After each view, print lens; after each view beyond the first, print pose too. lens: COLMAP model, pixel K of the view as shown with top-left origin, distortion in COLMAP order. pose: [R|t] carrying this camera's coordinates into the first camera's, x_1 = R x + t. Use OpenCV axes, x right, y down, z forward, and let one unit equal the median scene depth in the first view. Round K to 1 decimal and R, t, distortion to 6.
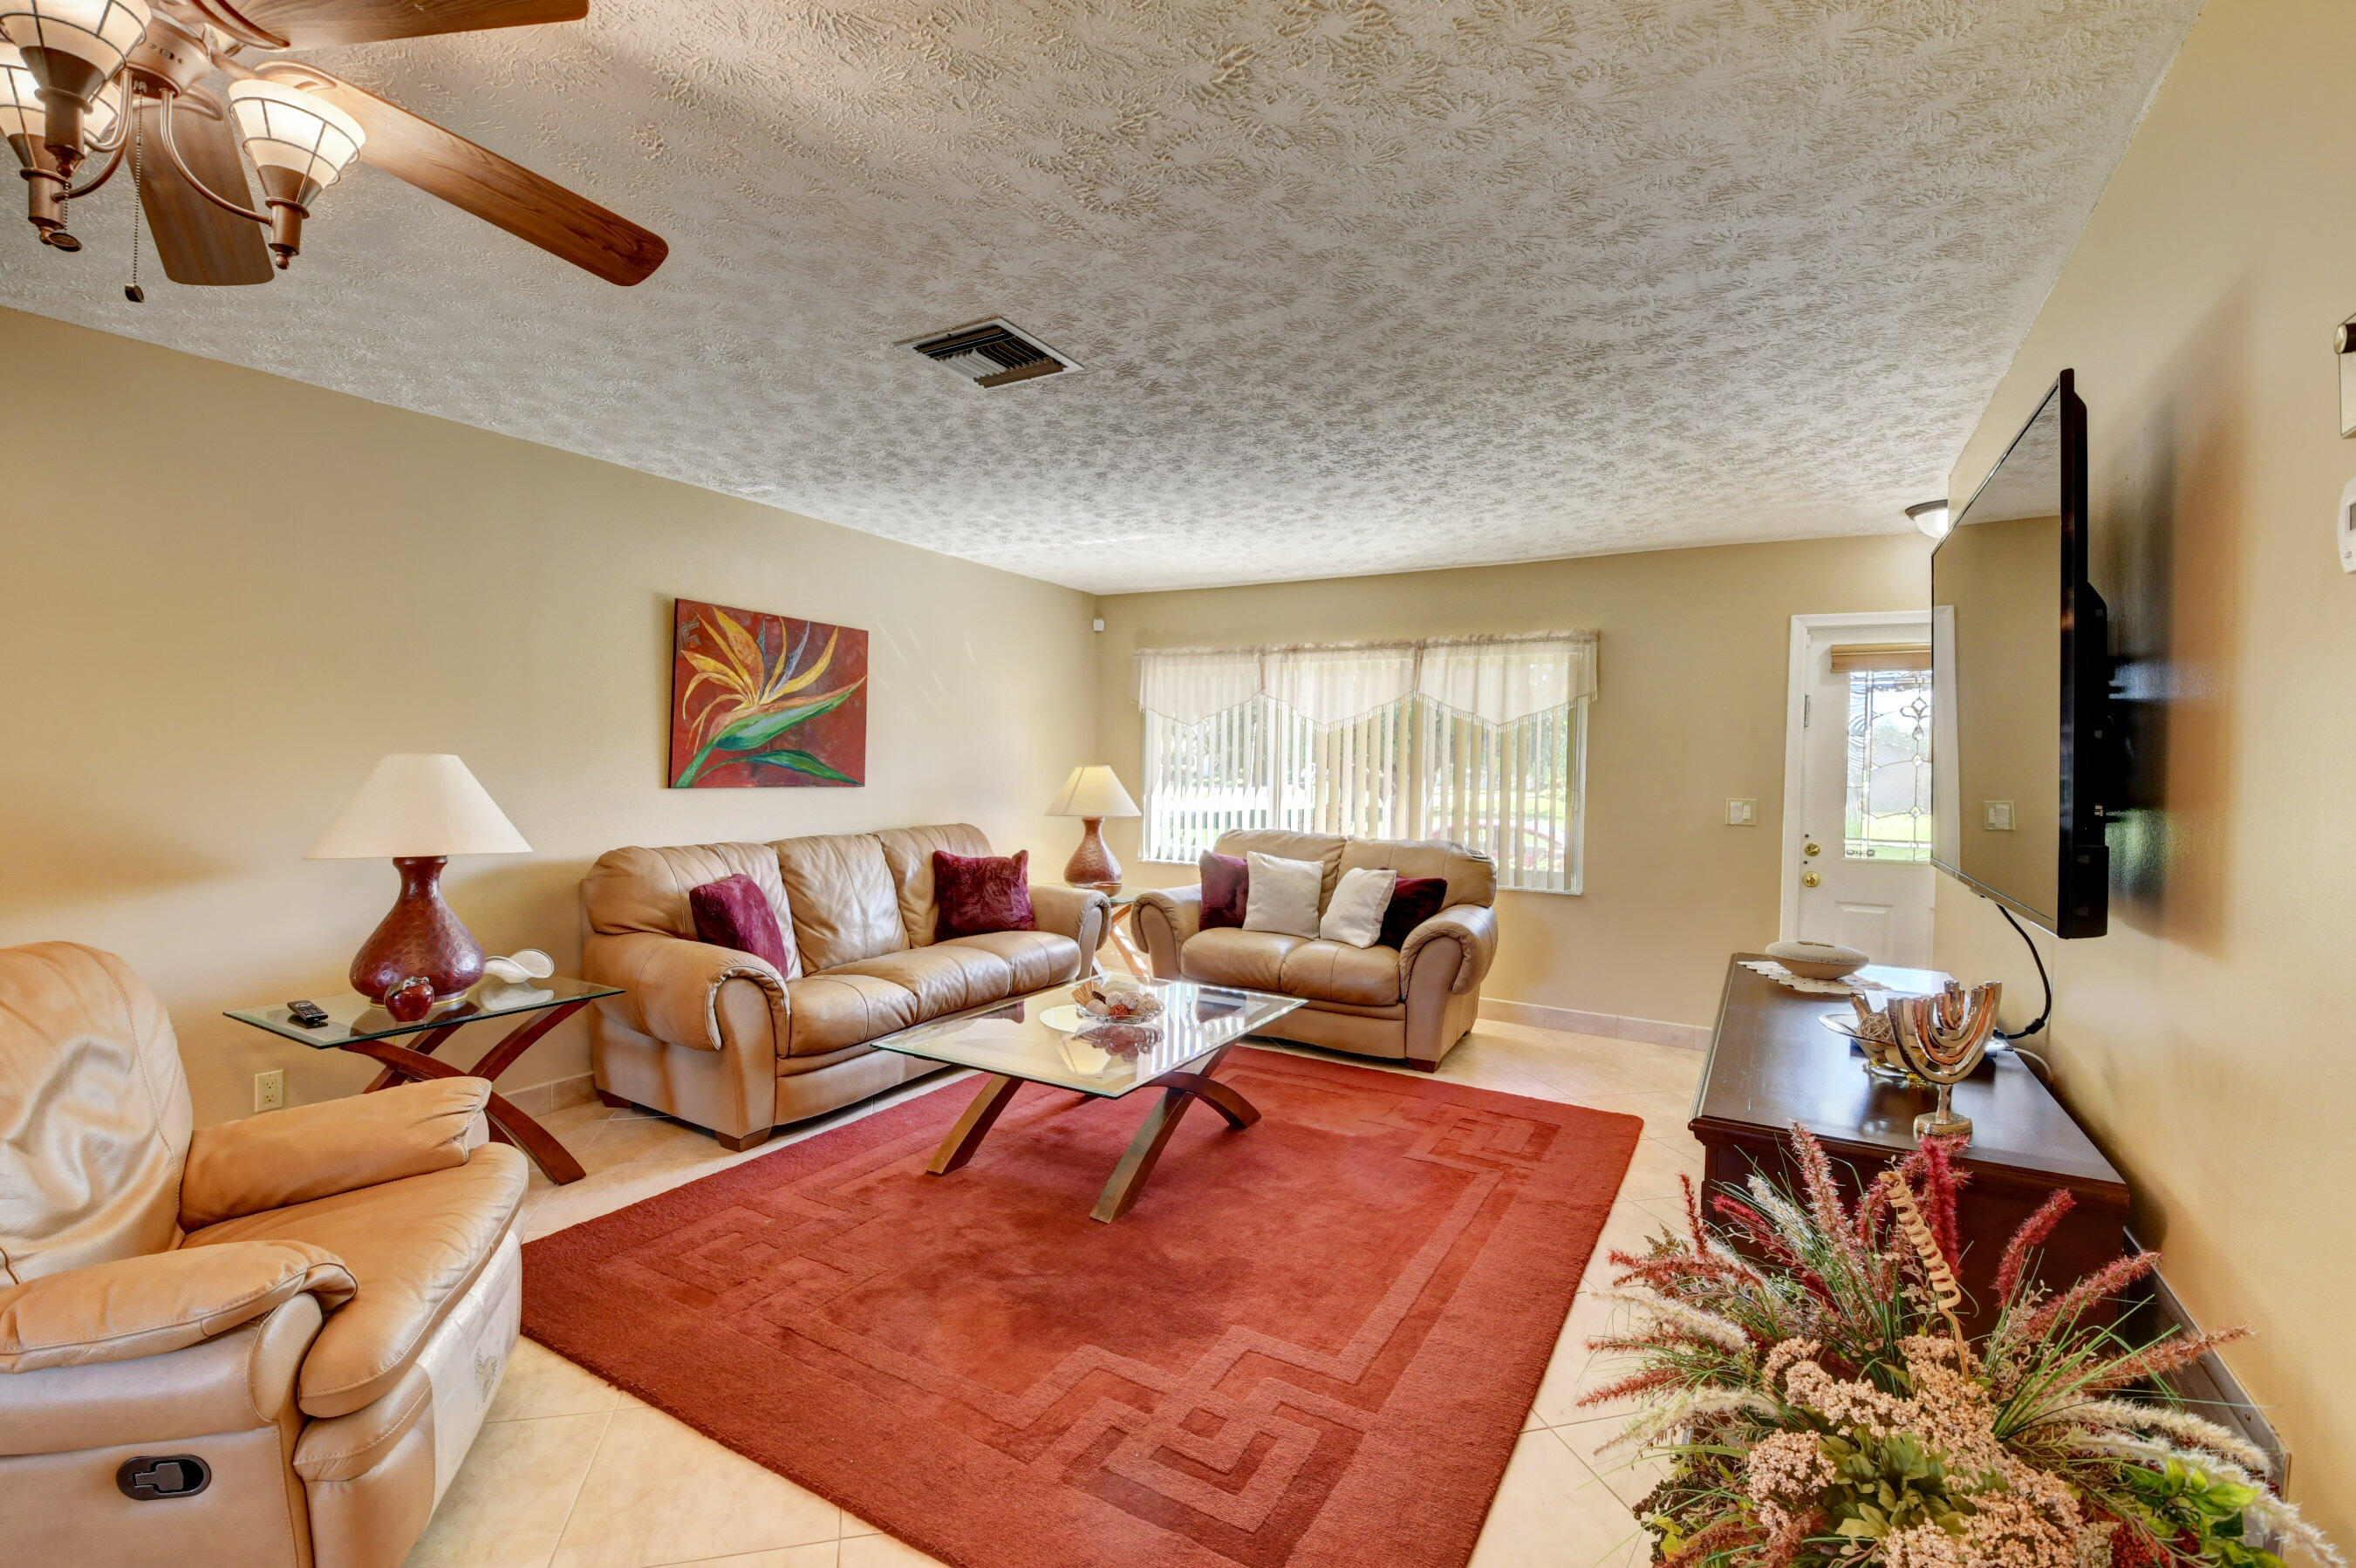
lens RADIAL K [[1021.7, 0, 1178.0], [0, 1021.7, 784.0], [0, 0, 1]] dist [0.007688, -0.000087]
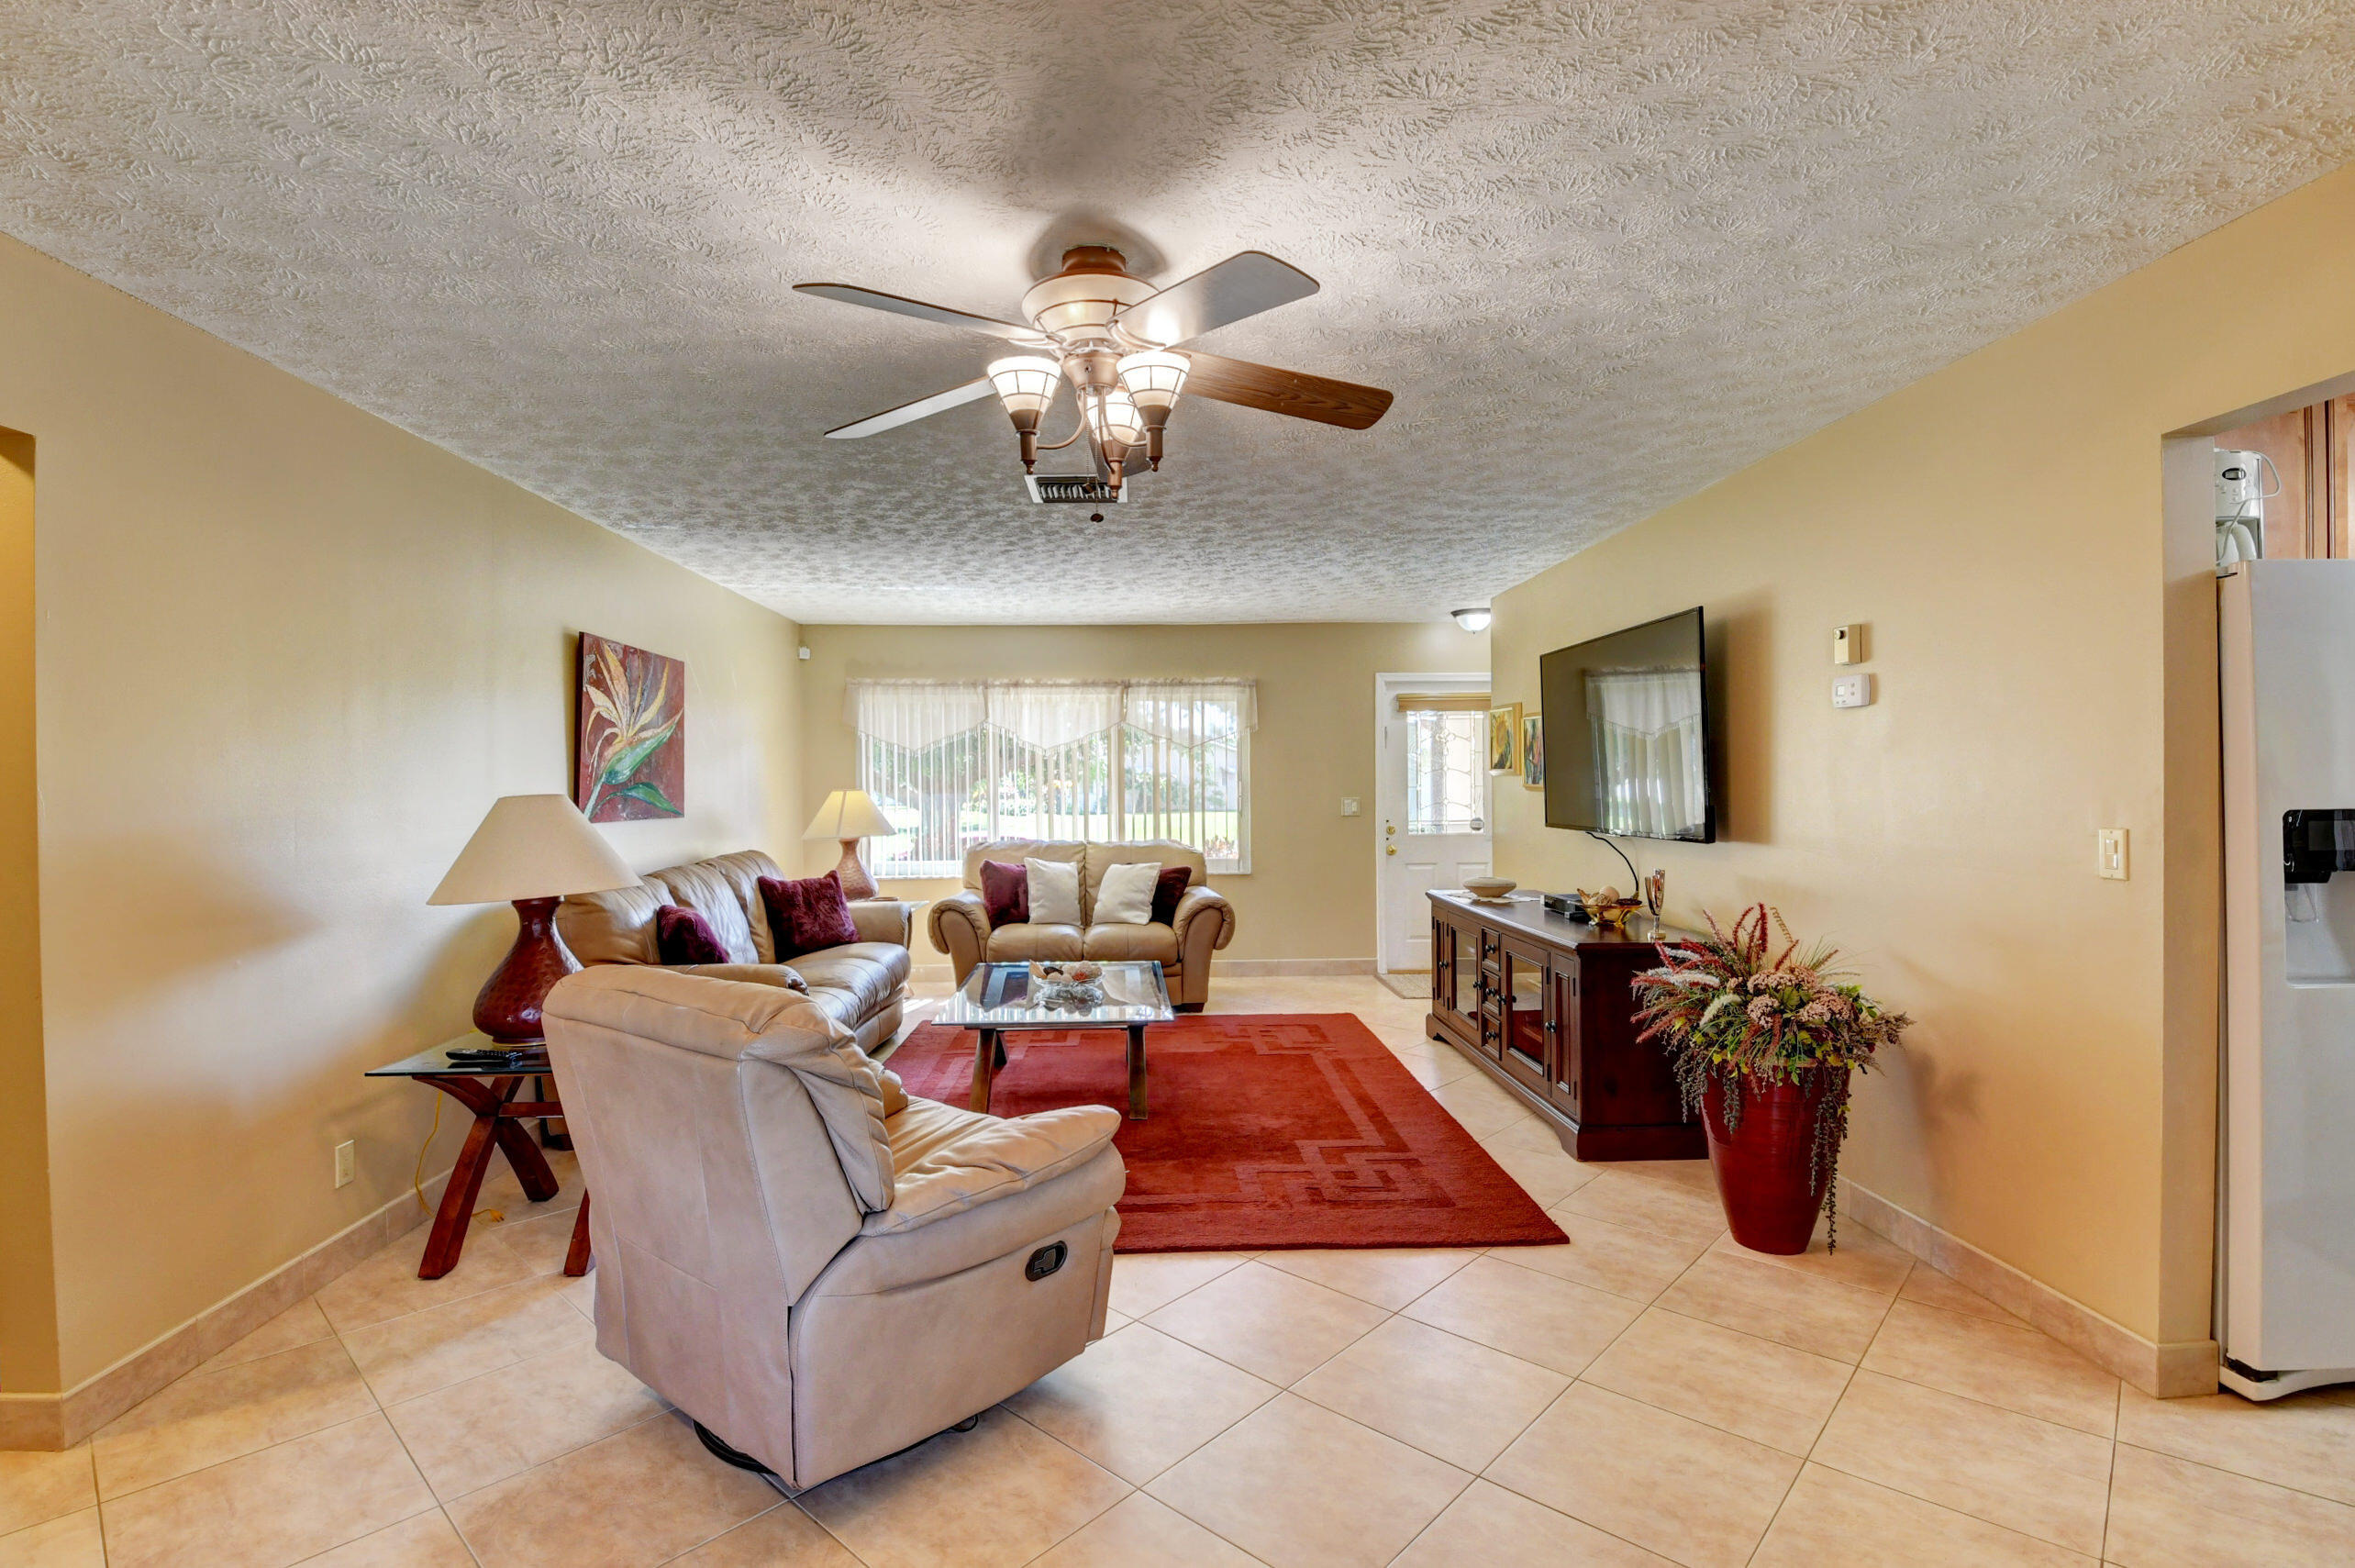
lens RADIAL K [[1059.5, 0, 1177.5], [0, 1059.5, 784.0], [0, 0, 1]] dist [0.016495, -0.000050]
pose [[0.845877, -0.028689, 0.532606, -0.459924], [0.036584, 0.999321, -0.004274, -0.007916], [-0.532122, 0.023100, 0.846352, -0.140464]]
